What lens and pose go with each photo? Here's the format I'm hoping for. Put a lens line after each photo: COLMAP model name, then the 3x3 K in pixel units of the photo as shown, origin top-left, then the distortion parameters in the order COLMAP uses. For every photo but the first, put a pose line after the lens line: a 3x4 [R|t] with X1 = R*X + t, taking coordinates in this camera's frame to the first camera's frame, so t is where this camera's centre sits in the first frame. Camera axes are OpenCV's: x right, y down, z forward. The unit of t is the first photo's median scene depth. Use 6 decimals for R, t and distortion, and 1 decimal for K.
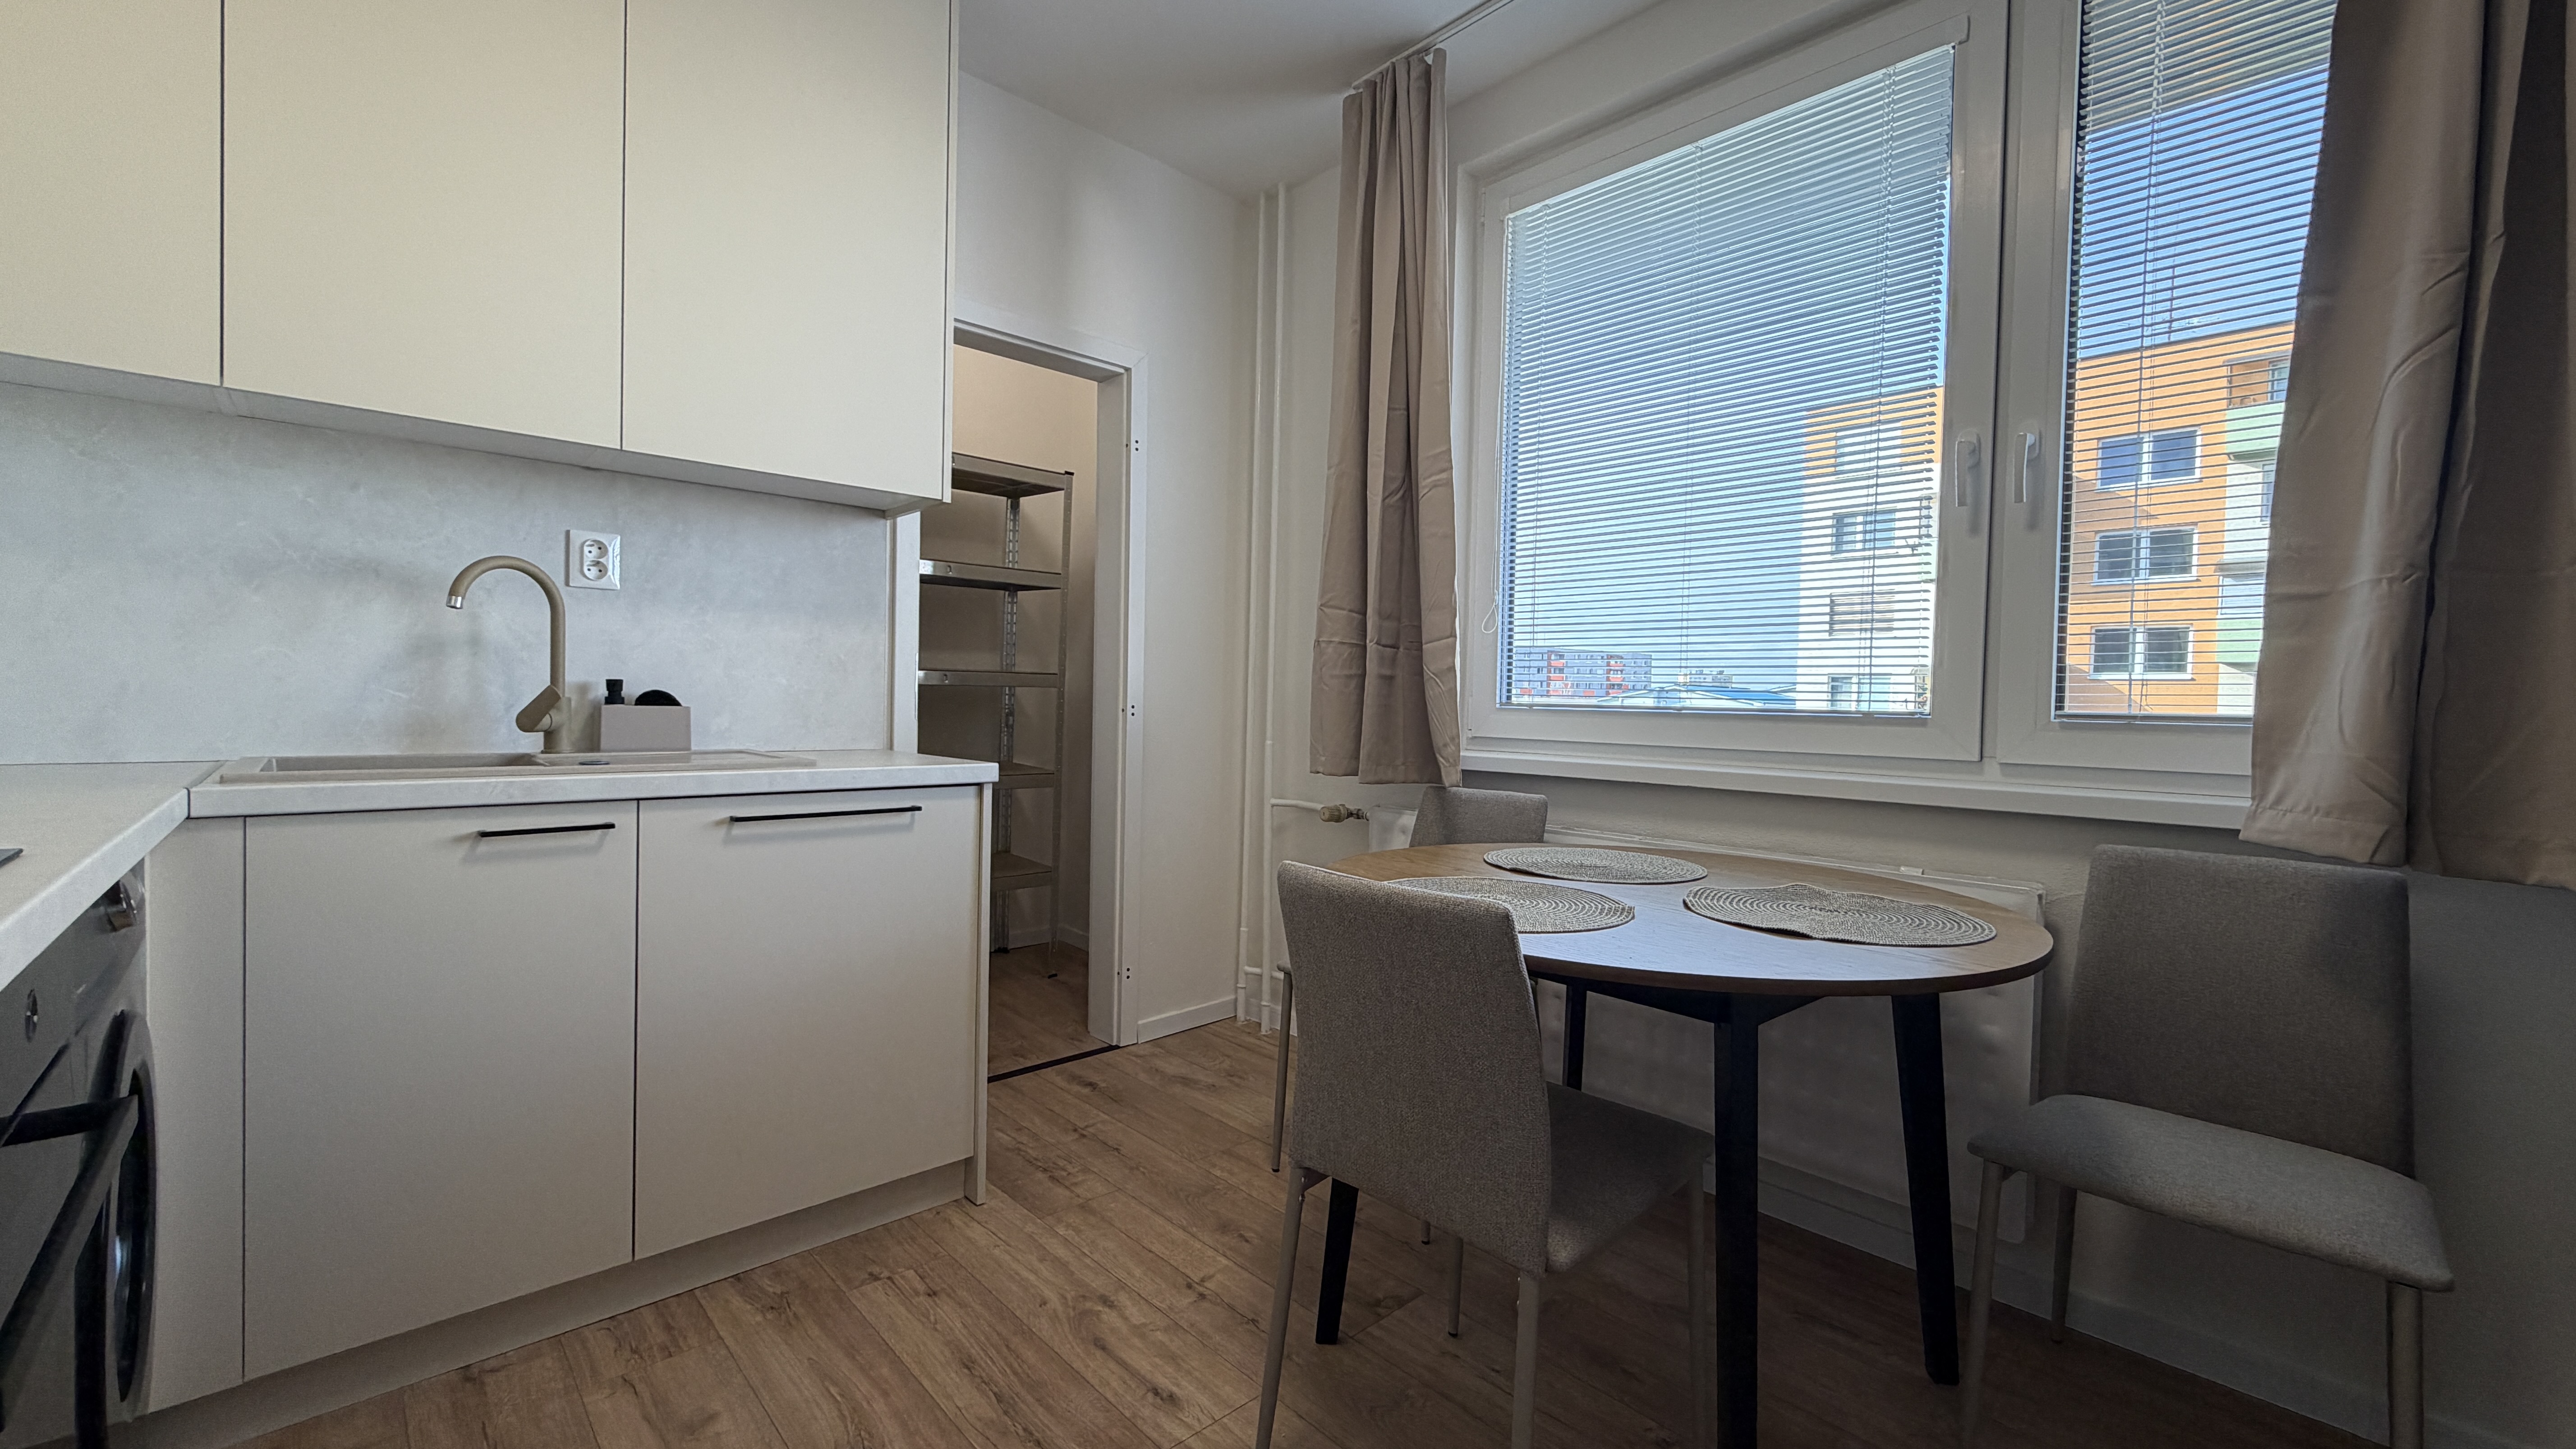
lens RADIAL K [[1019.6, 0, 1280.4], [0, 1019.6, 720.7], [0, 0, 1]] dist [-0.001658, 0.000075]
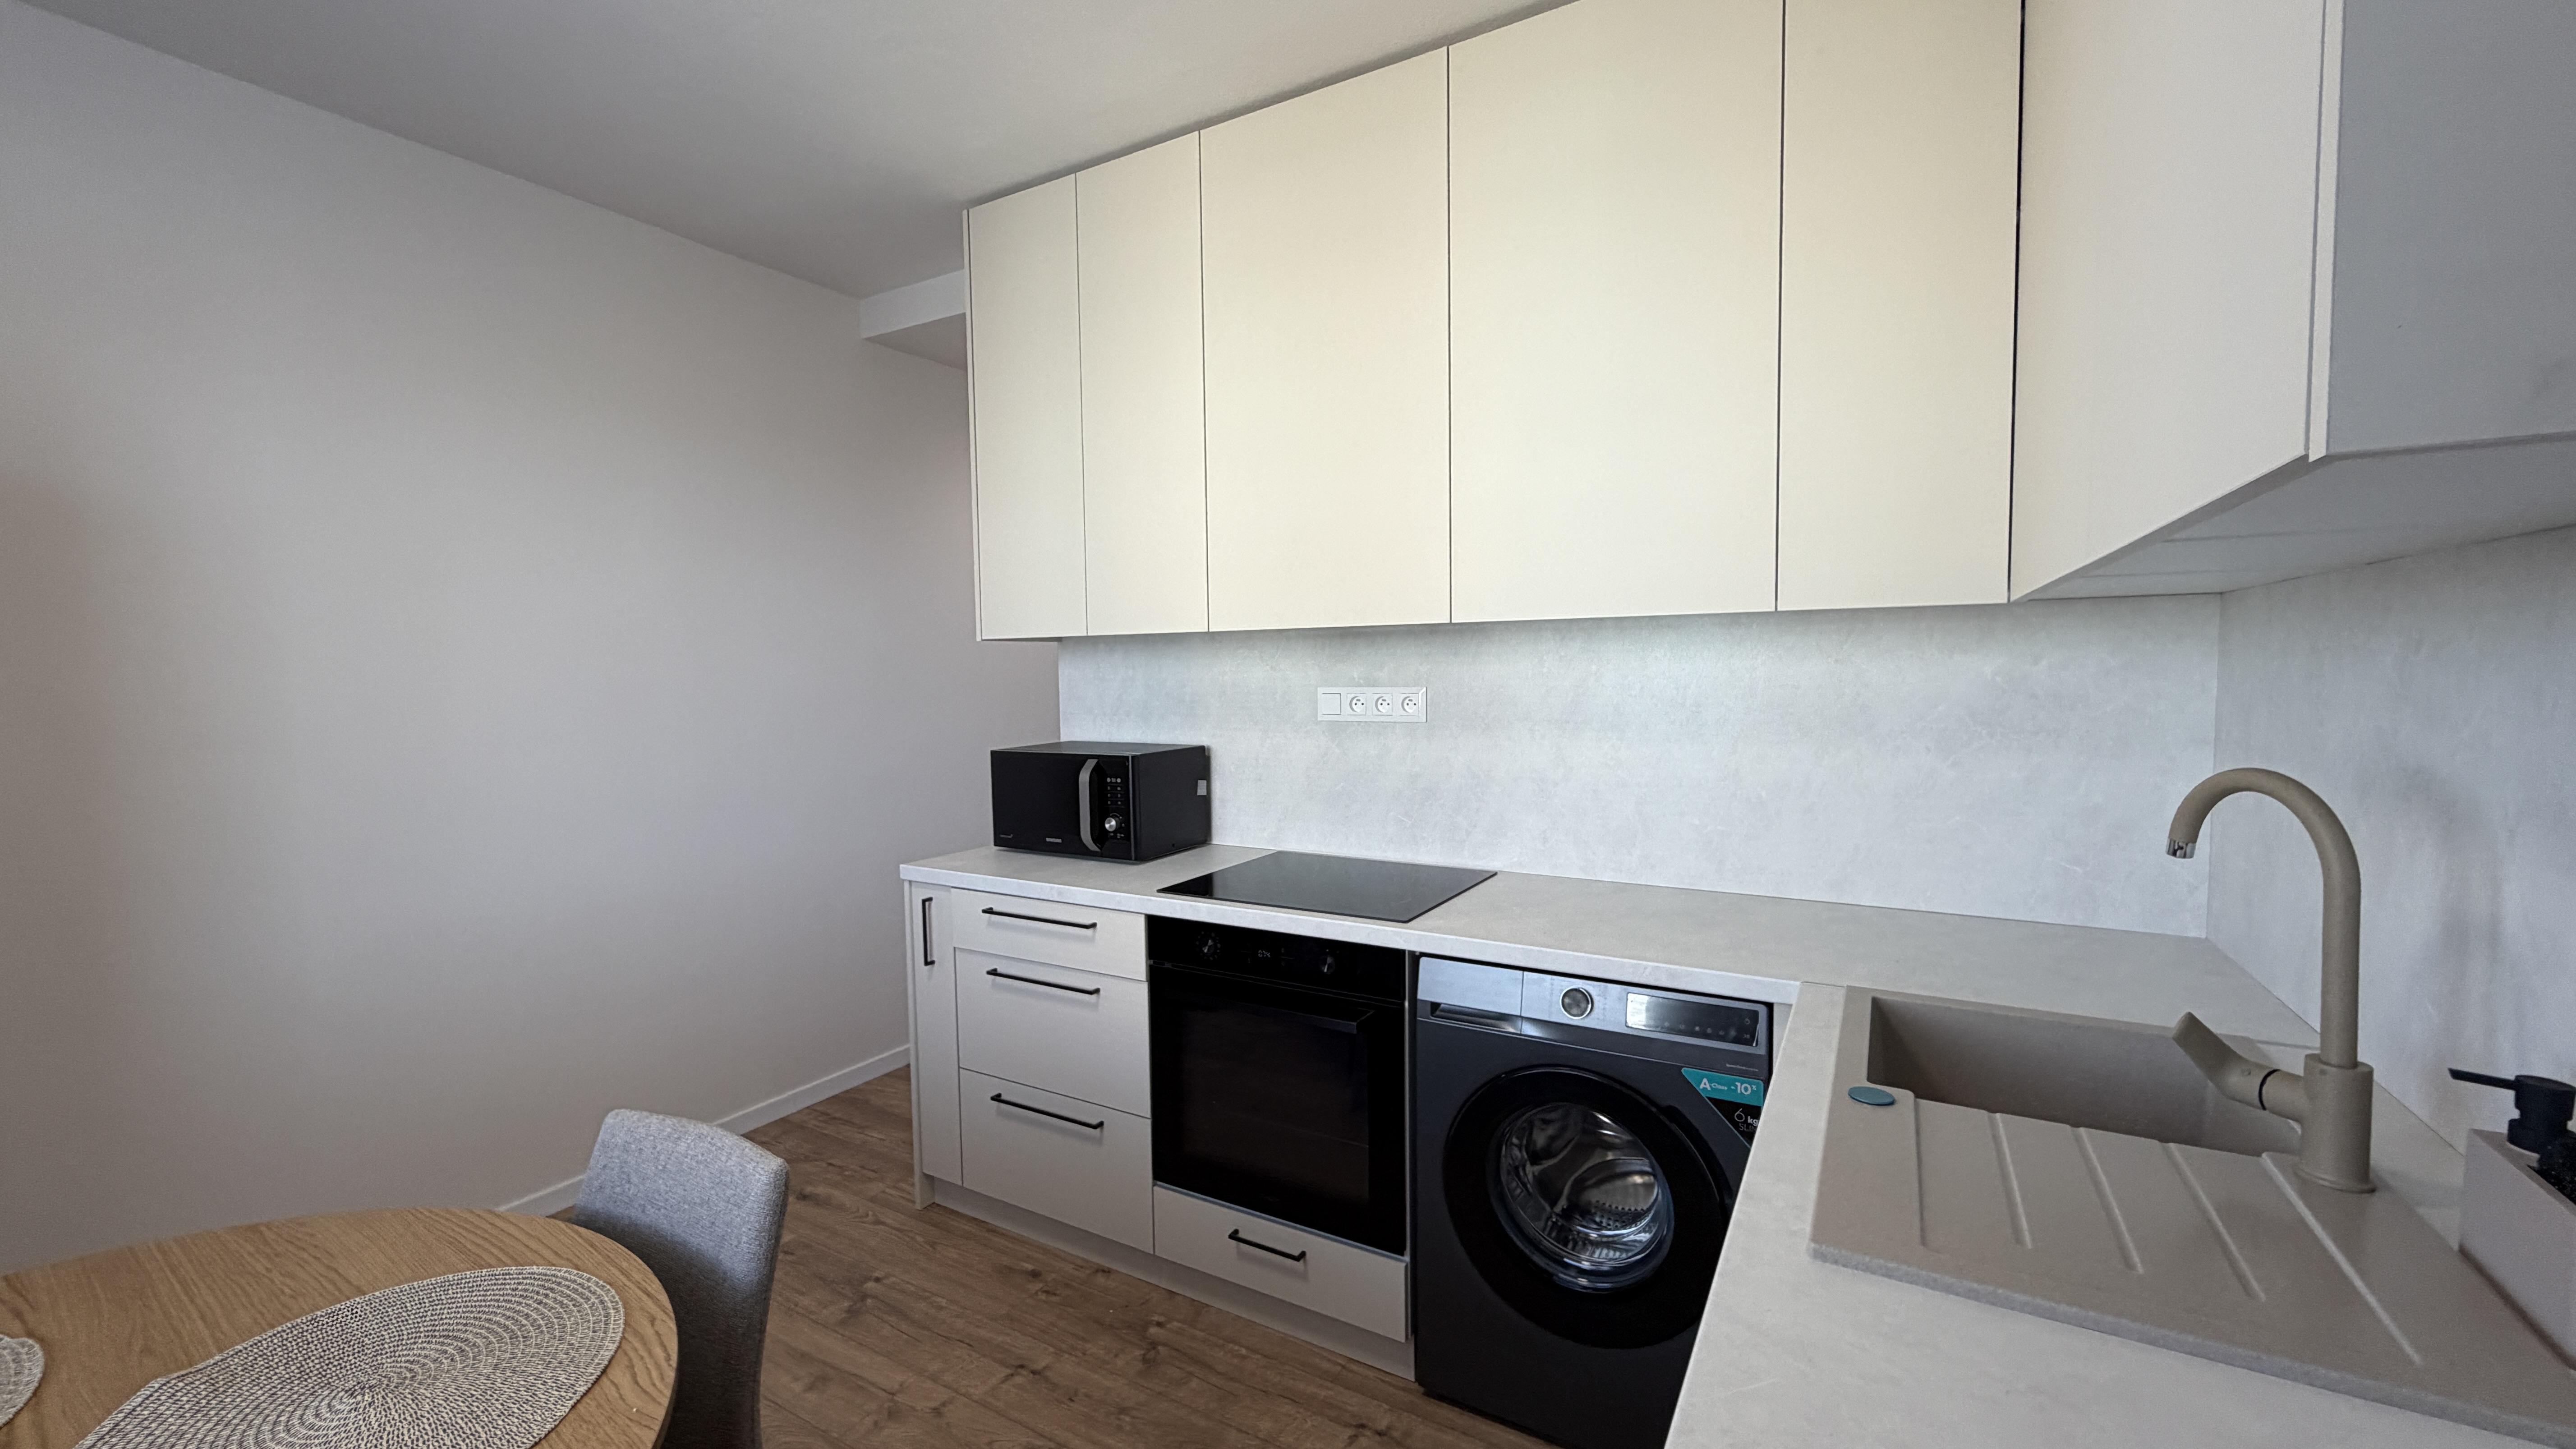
lens RADIAL K [[1019.6, 0, 1280.4], [0, 1019.6, 720.7], [0, 0, 1]] dist [-0.001658, 0.000075]
pose [[-0.959208, 0.005131, -0.282655, -0.112624], [-0.014373, 0.997657, 0.066885, -0.210969], [0.282336, 0.068220, -0.956887, 1.339187]]
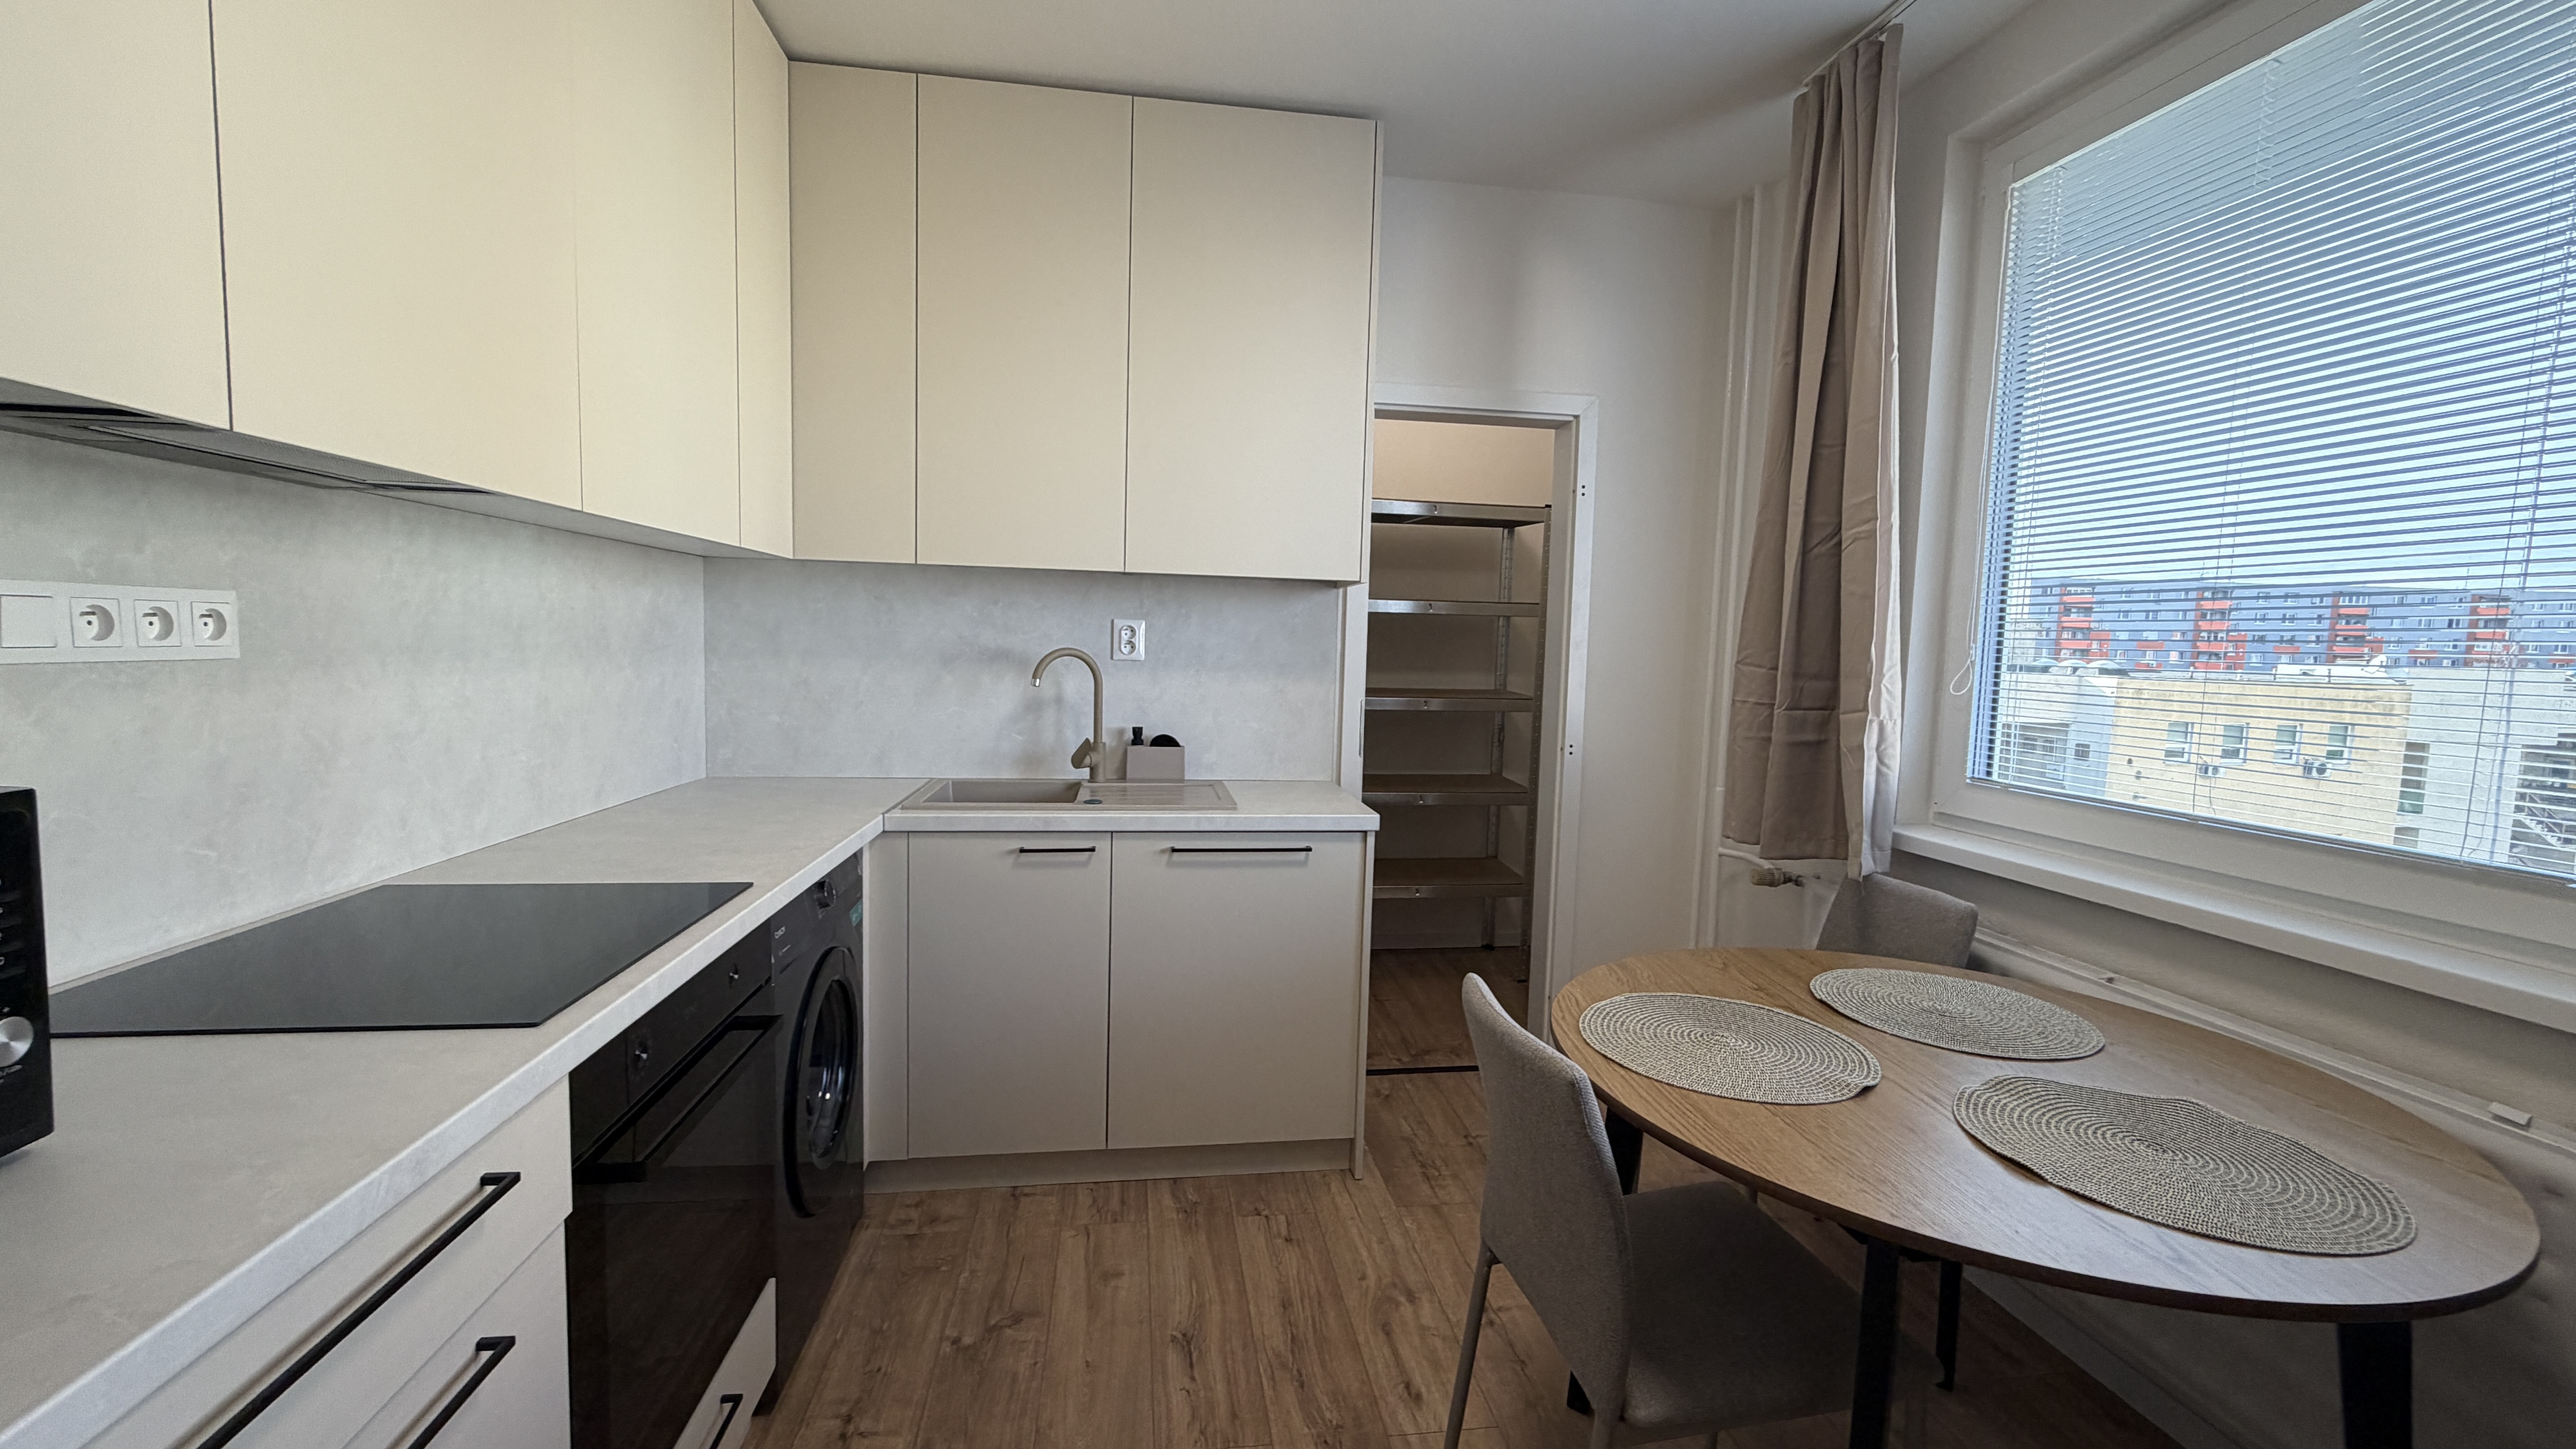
lens RADIAL K [[1019.6, 0, 1280.4], [0, 1019.6, 720.7], [0, 0, 1]] dist [-0.001658, 0.000075]
pose [[0.821904, 0.044342, -0.567897, 0.316943], [-0.021550, 0.998672, 0.046787, -0.129784], [0.569218, -0.026216, 0.821769, -0.024586]]
